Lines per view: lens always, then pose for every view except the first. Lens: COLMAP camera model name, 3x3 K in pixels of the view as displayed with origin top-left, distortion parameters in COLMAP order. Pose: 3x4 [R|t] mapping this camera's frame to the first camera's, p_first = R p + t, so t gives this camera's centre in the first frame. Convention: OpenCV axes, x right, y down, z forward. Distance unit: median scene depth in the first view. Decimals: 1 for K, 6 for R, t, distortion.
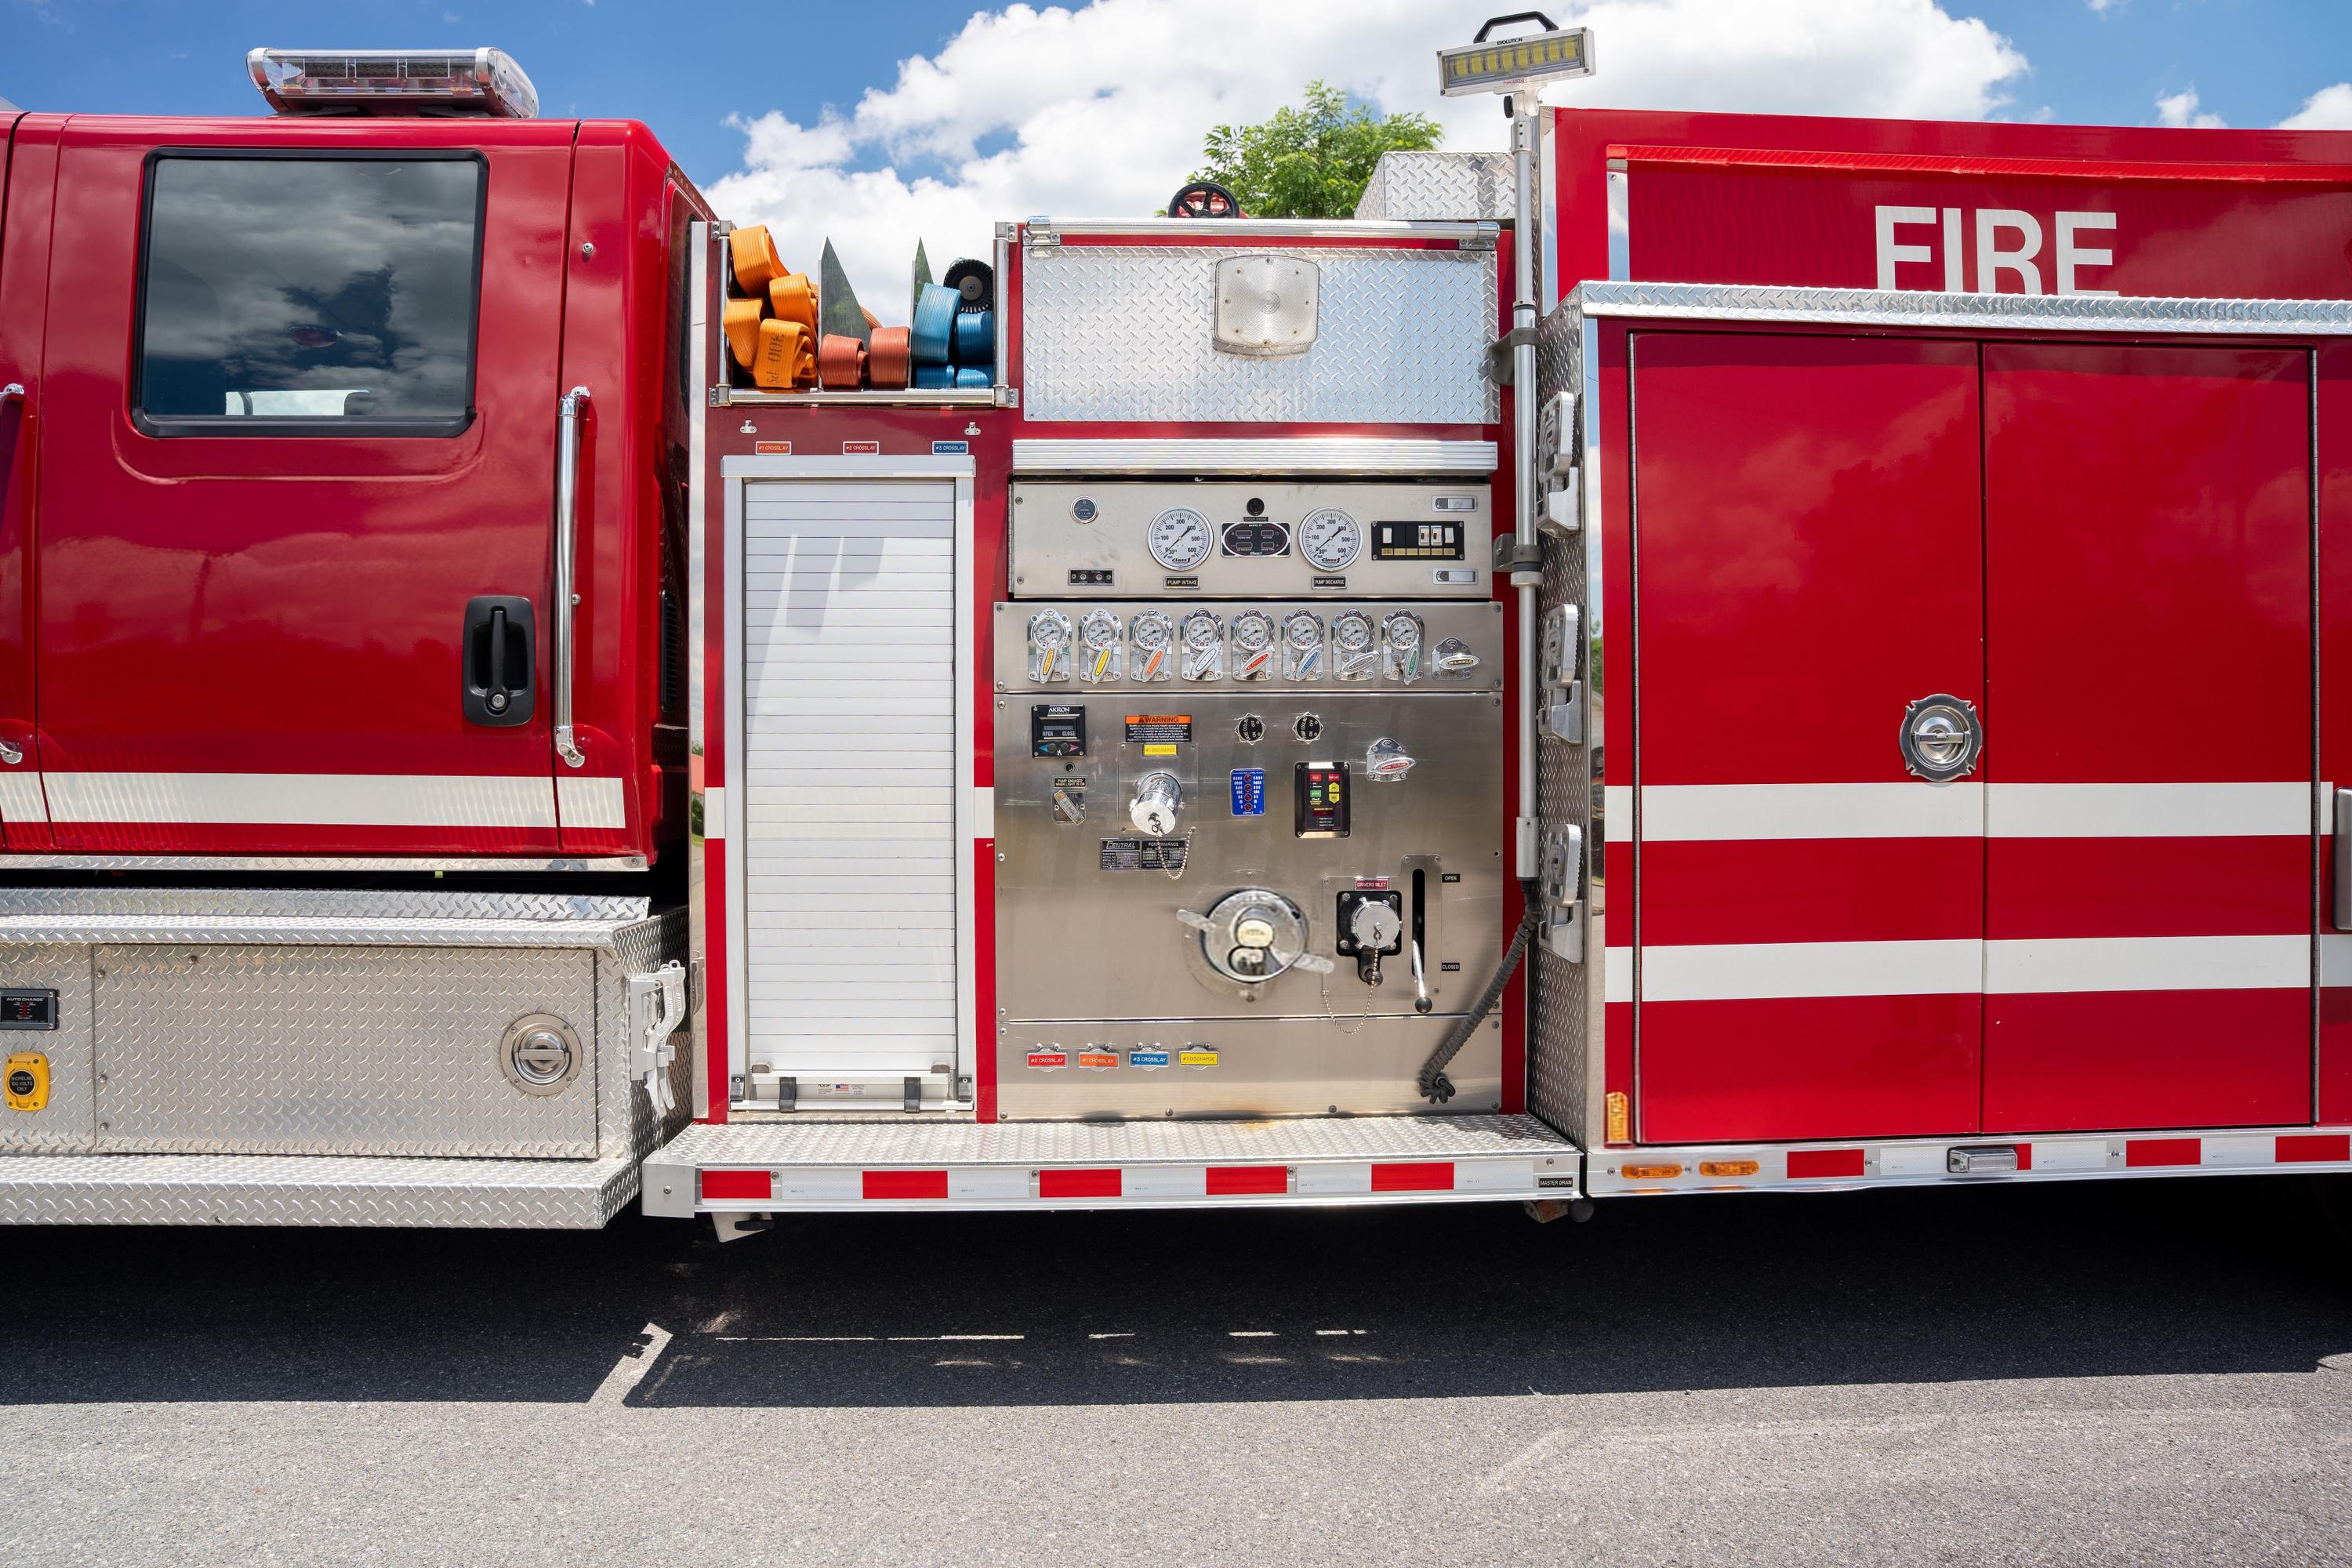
lens RADIAL K [[1669.0, 0, 1168.6], [0, 1669.0, 819.3], [0, 0, 1]] dist [-0.140043, 0.109046]
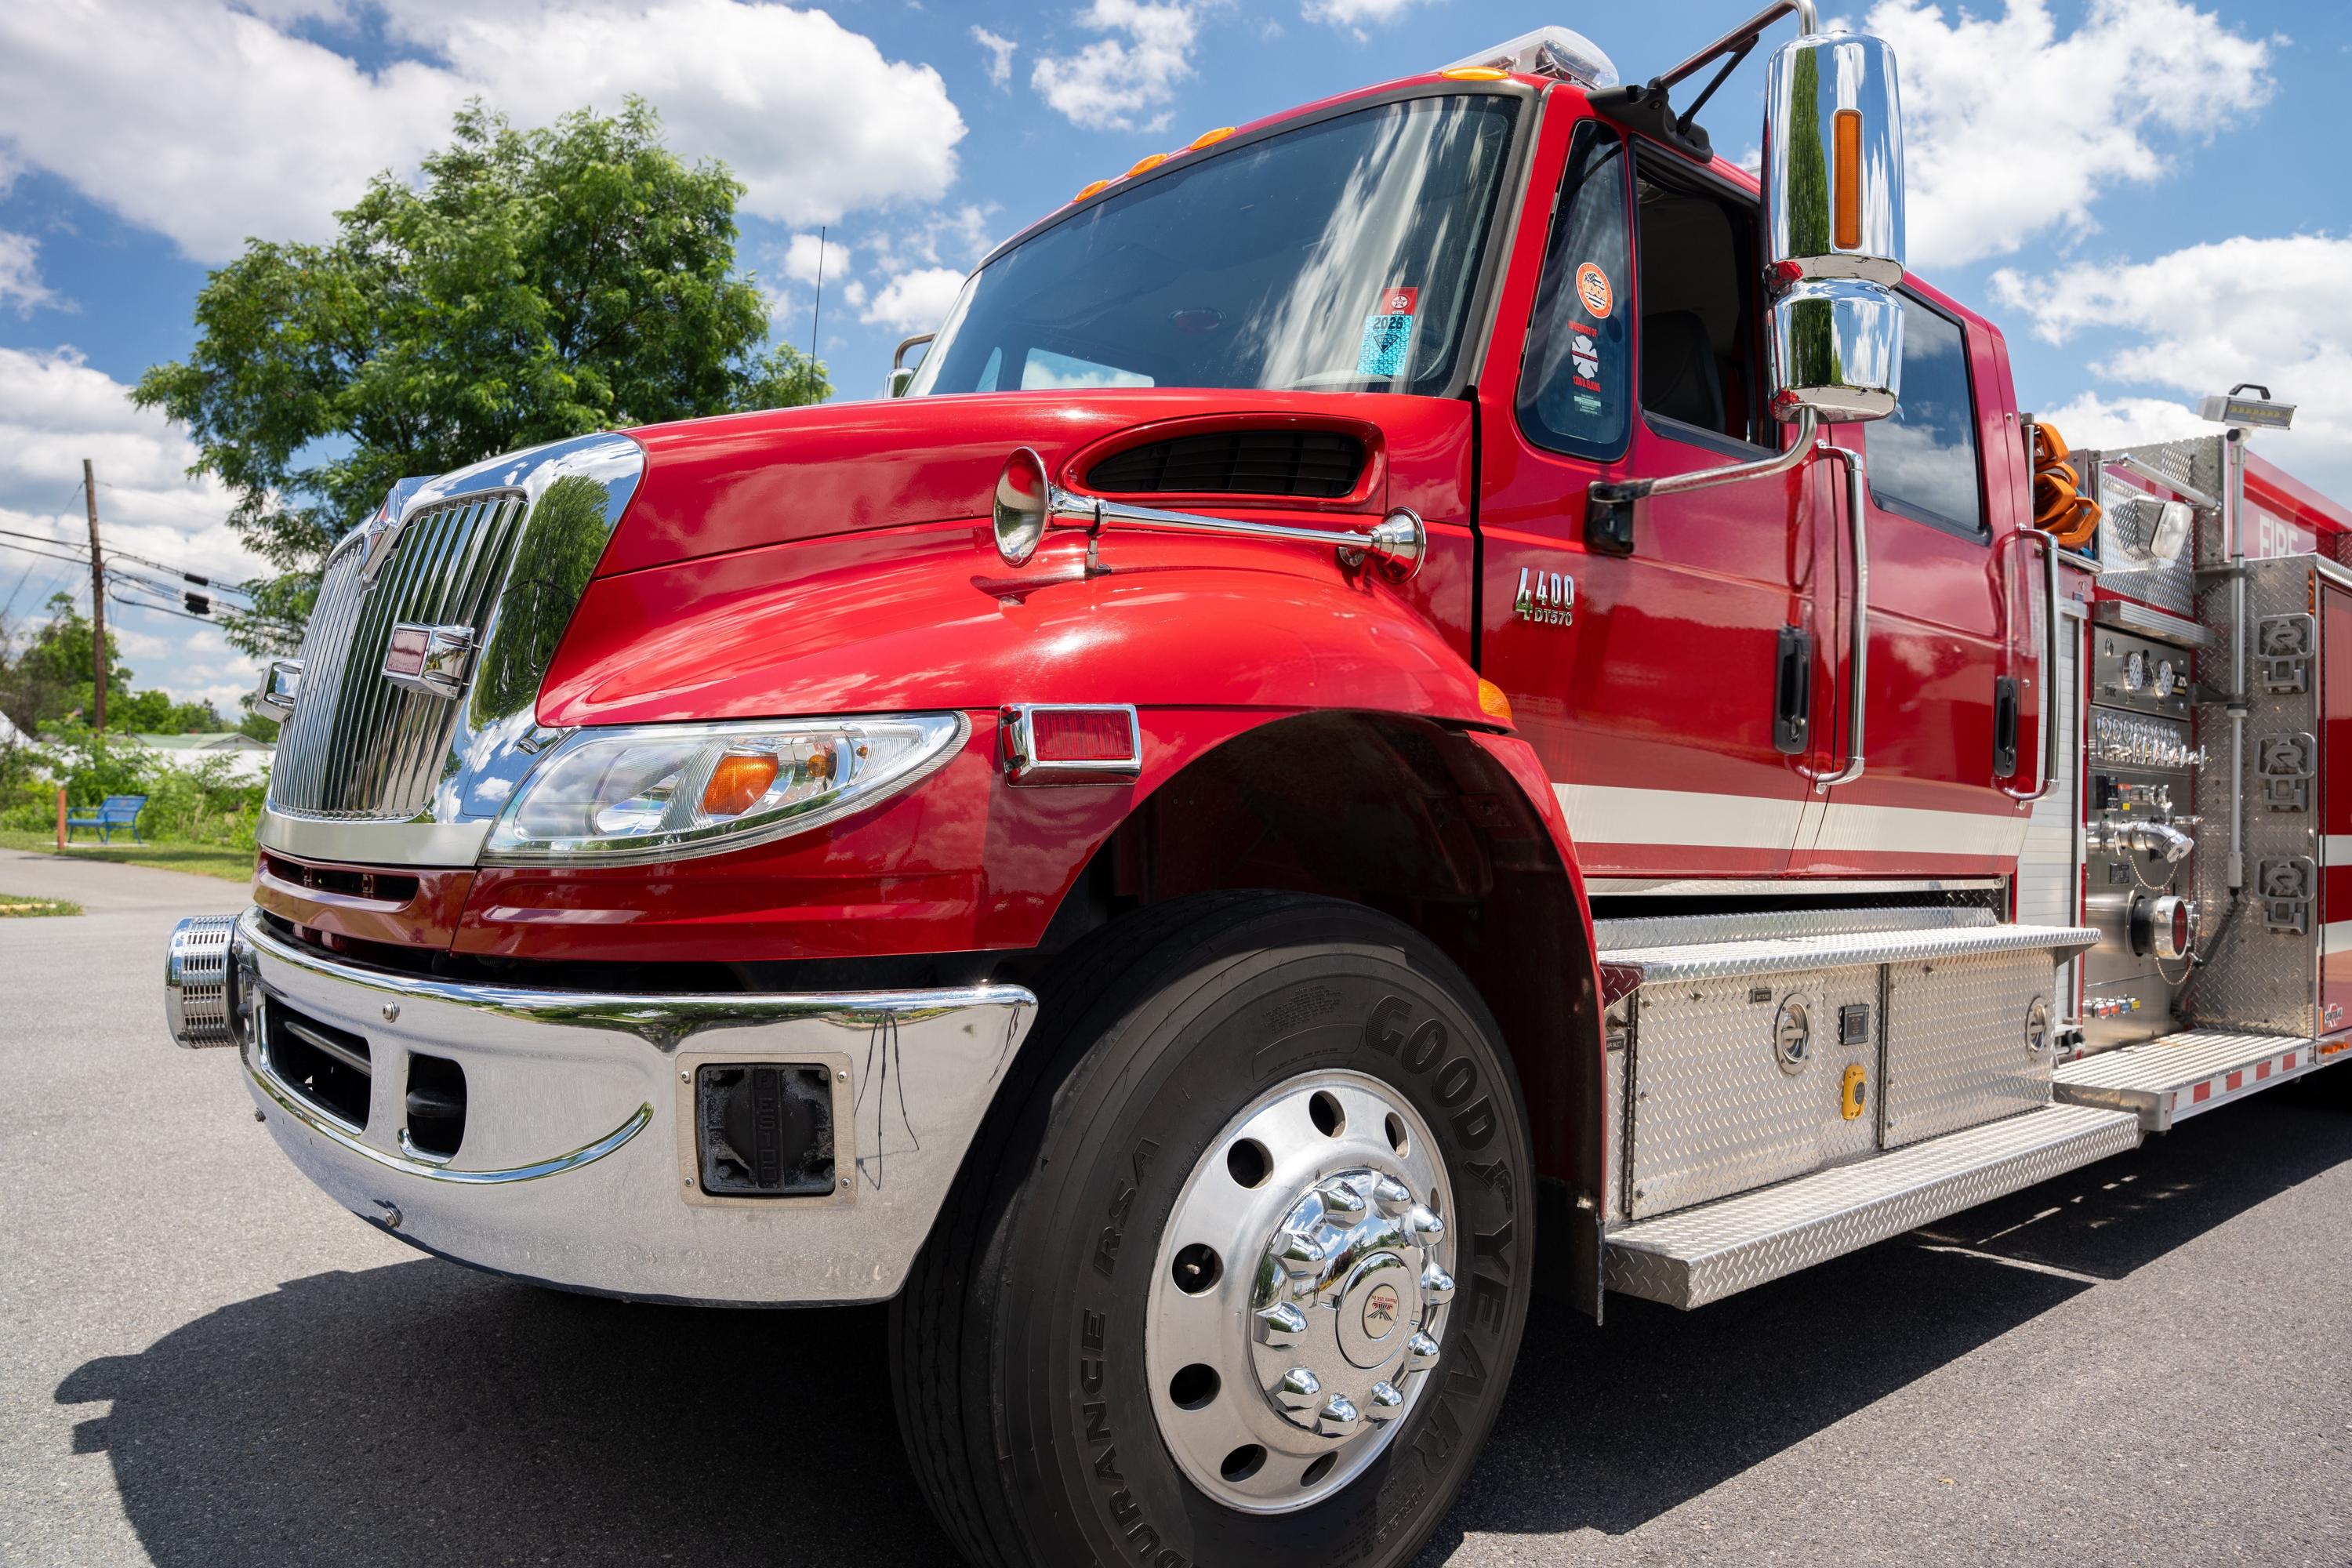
lens RADIAL K [[1613.8, 0, 1186.5], [0, 1613.8, 771.5], [0, 0, 1]] dist [-0.128176, 0.107799]
pose [[0.773618, 0.039700, 0.632407, -1.612827], [-0.018758, 0.999033, -0.039769, -0.000229], [-0.633374, 0.018904, 0.773615, 0.427201]]
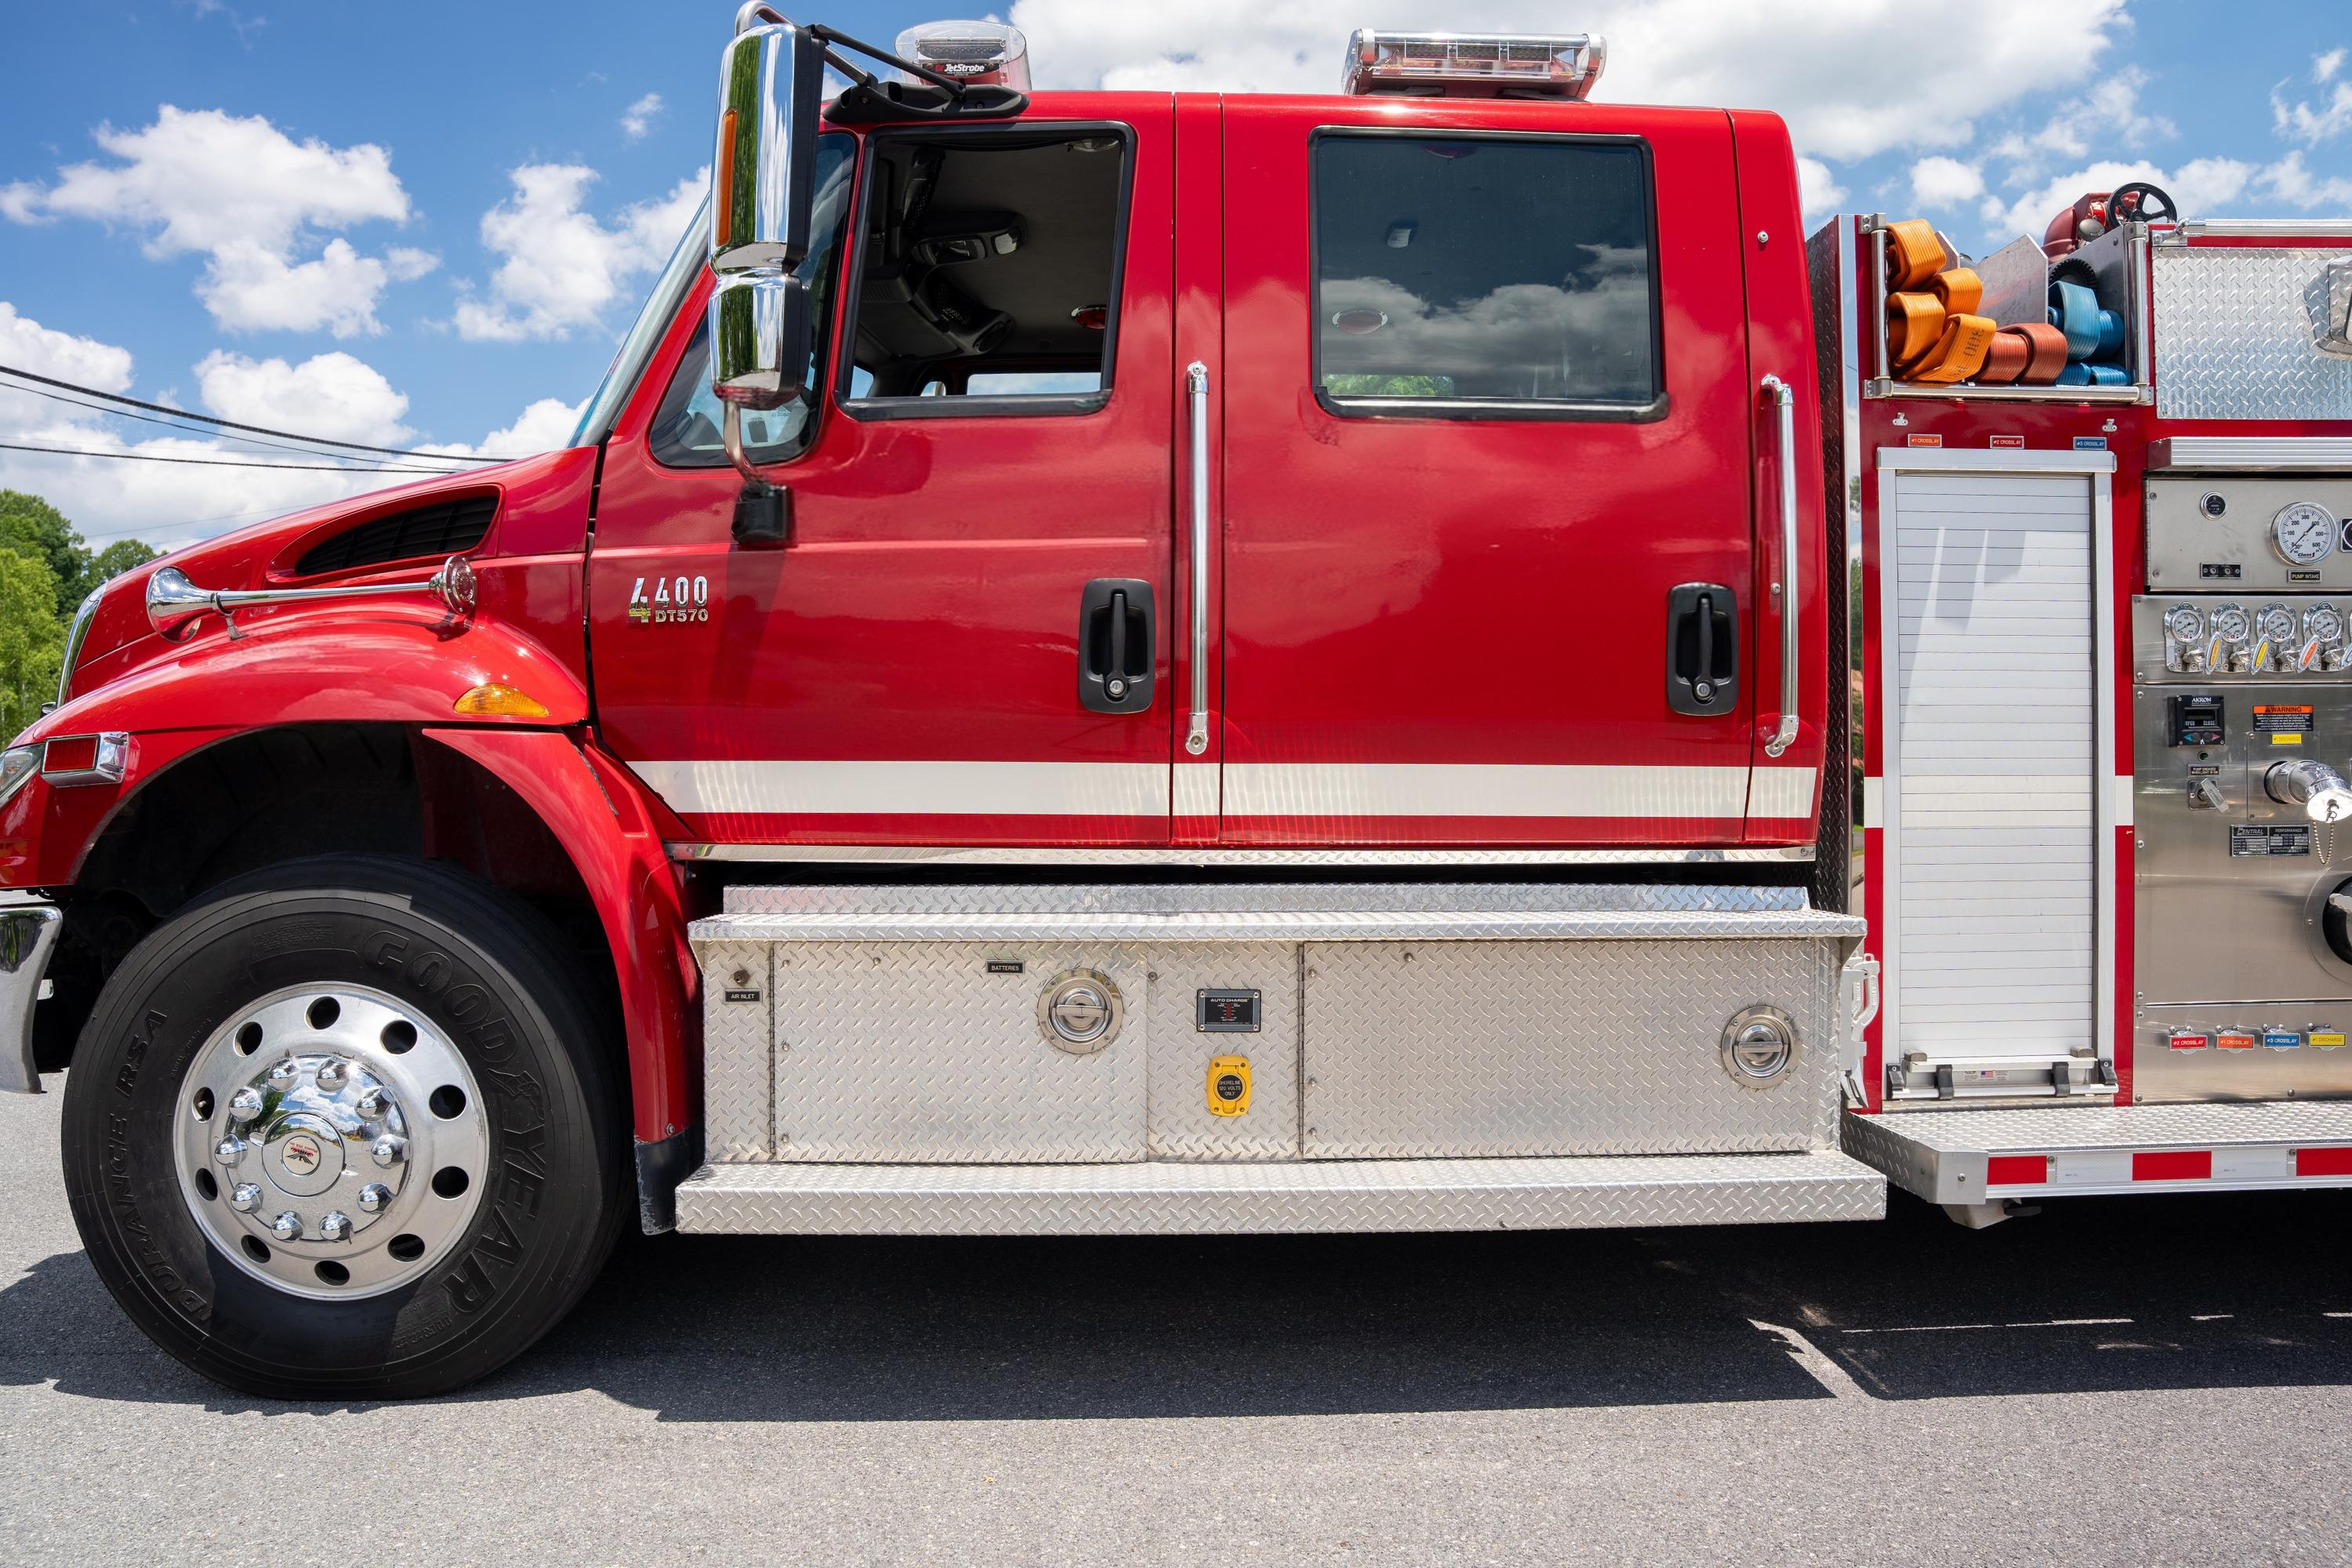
lens RADIAL K [[1713.7, 0, 1182.4], [0, 1713.7, 781.9], [0, 0, 1]] dist [-0.137741, 0.110305]
pose [[0.999928, -0.004410, -0.011157, -0.679102], [0.004200, 0.999815, -0.018789, 0.001095], [0.011237, 0.018741, 0.999761, -0.024110]]
